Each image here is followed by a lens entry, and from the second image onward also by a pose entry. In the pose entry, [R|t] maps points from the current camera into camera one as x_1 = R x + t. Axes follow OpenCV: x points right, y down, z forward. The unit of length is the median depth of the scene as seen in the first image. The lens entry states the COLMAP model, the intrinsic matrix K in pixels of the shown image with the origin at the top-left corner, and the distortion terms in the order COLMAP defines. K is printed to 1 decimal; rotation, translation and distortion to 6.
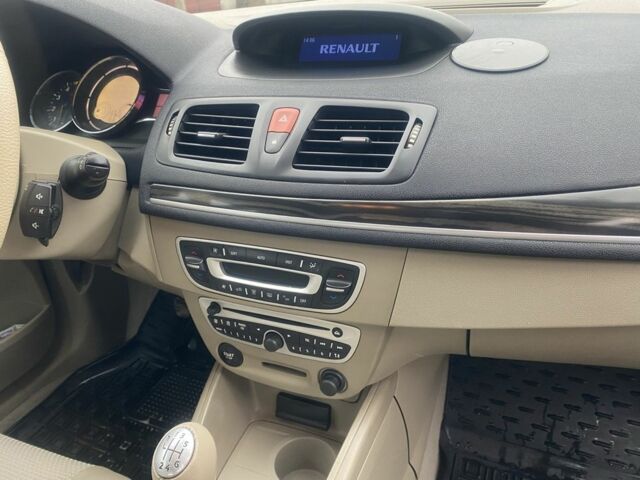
lens RADIAL K [[491.8, 0, 304.3], [0, 491.8, 240.2], [0, 0, 1]] dist [0.054105, -0.050446]
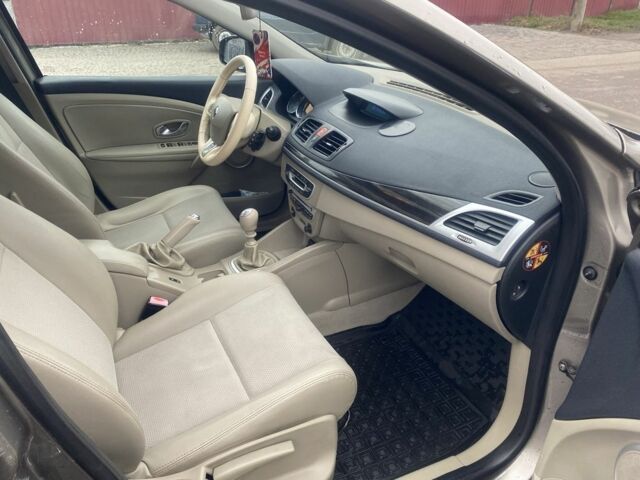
lens RADIAL K [[491.8, 0, 304.3], [0, 491.8, 240.2], [0, 0, 1]] dist [0.054105, -0.050446]
pose [[0.723916, 0.378321, -0.576904, 1.638365], [-0.352432, 0.921678, 0.162175, -0.086529], [0.593074, 0.085918, 0.800551, -1.186083]]
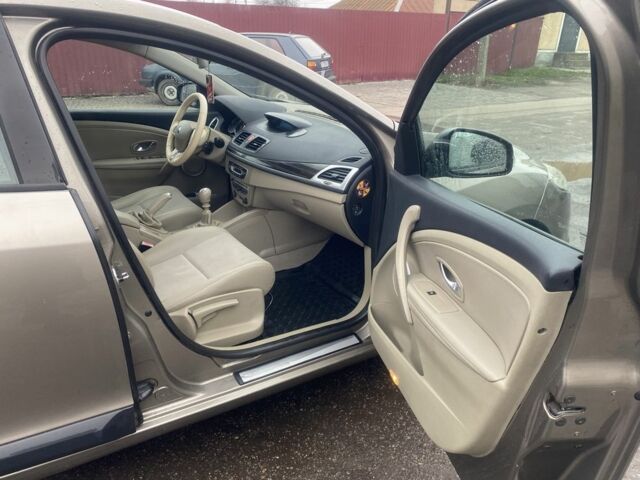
lens RADIAL K [[490.5, 0, 311.5], [0, 490.5, 241.0], [0, 0, 1]] dist [0.048912, -0.076797]
pose [[0.803742, 0.290753, -0.519096, 2.766323], [-0.321493, 0.946361, 0.032288, 0.295545], [0.500641, 0.140934, 0.854106, -2.215436]]
